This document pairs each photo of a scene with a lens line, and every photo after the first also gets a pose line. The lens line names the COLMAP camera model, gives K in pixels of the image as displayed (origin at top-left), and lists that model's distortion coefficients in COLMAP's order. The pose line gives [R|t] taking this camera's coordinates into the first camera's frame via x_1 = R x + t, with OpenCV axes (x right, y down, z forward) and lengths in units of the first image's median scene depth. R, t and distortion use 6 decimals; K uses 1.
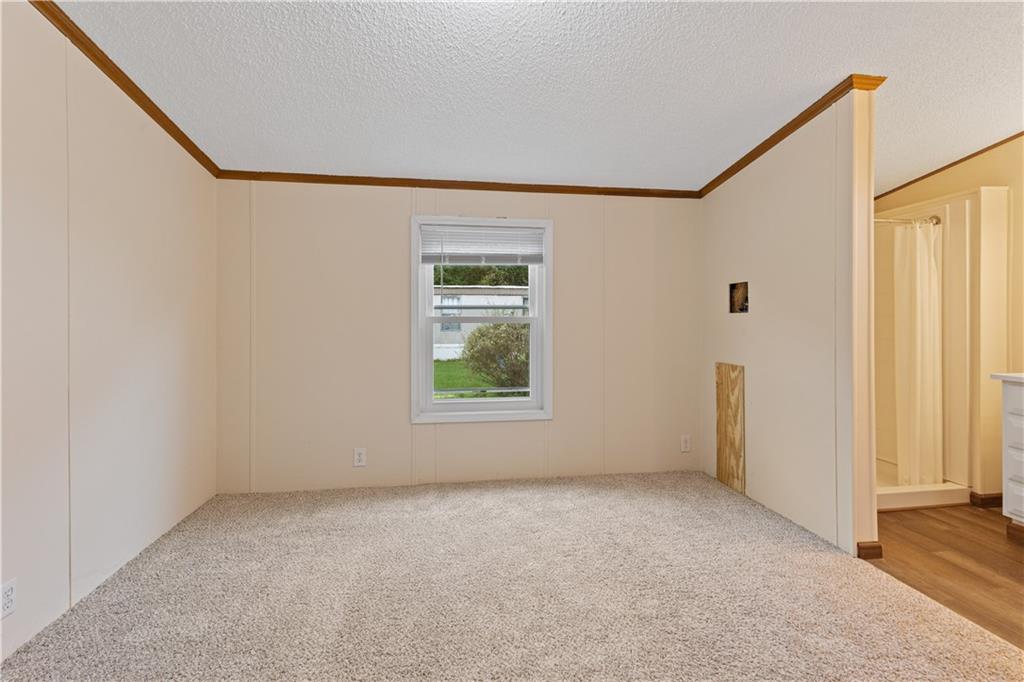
lens RADIAL K [[465.2, 0, 512.5], [0, 465.2, 325.0], [0, 0, 1]] dist [0.001577, 0.000475]
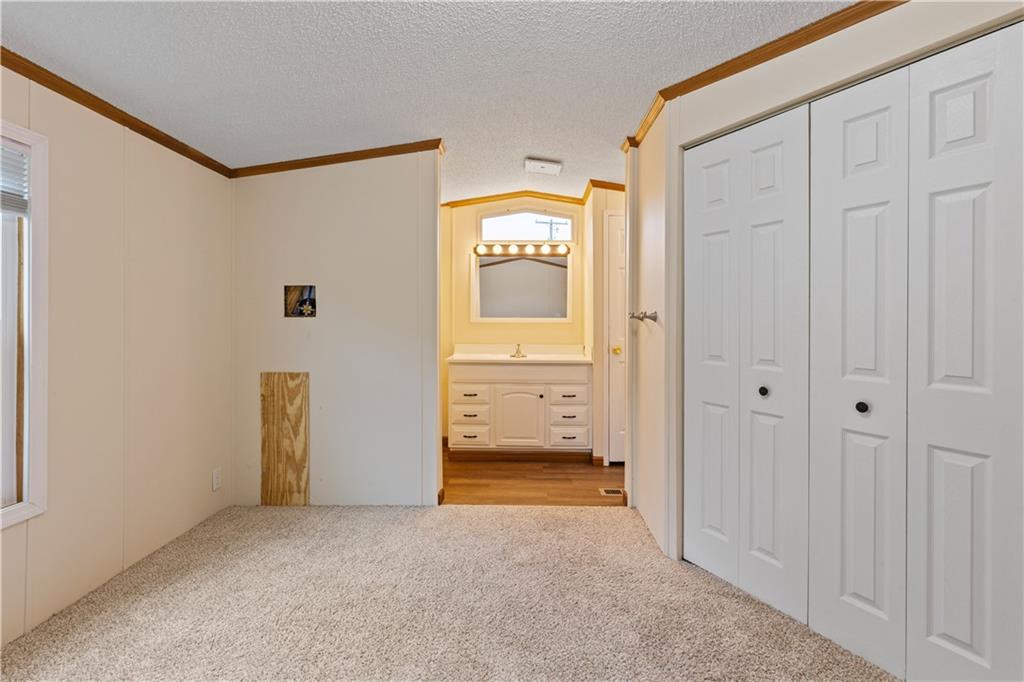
lens RADIAL K [[465.2, 0, 512.5], [0, 465.2, 325.0], [0, 0, 1]] dist [0.001577, 0.000475]
pose [[0.153789, -0.003845, 0.988096, -0.383479], [-0.000624, 0.999992, 0.003989, -0.014531], [-0.988103, -0.001230, 0.153786, 0.421287]]
